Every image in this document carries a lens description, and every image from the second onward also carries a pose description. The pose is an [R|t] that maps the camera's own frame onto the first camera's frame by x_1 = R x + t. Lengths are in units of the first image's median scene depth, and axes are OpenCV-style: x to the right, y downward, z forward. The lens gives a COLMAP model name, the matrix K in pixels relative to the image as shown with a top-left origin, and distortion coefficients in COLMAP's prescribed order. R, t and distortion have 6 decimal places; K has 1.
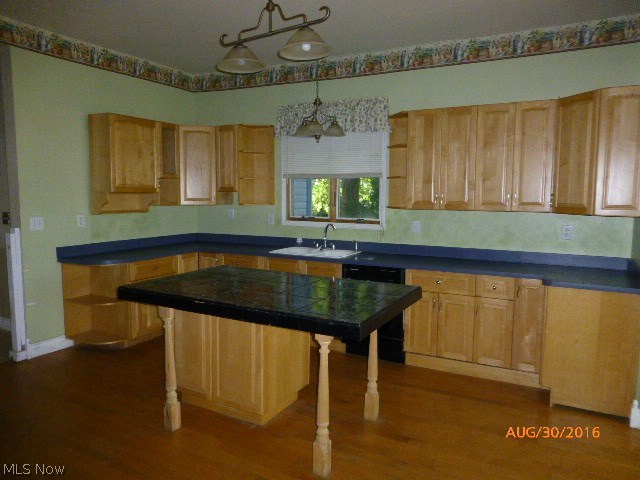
lens RADIAL K [[472.3, 0, 317.0], [0, 472.3, 238.8], [0, 0, 1]] dist [-0.025248, -0.000411]
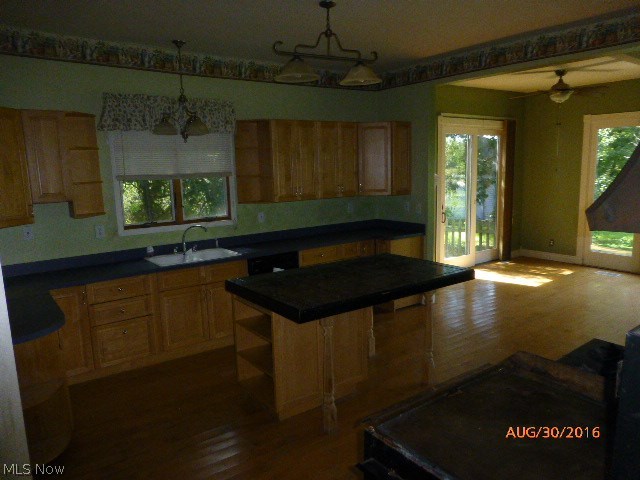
lens RADIAL K [[472.3, 0, 318.1], [0, 472.3, 239.1], [0, 0, 1]] dist [-0.025248, -0.000411]
pose [[0.404694, -0.160987, 0.900170, -0.879990], [0.116428, 0.985441, 0.123894, -0.111063], [-0.907010, 0.054666, 0.417546, 0.425387]]
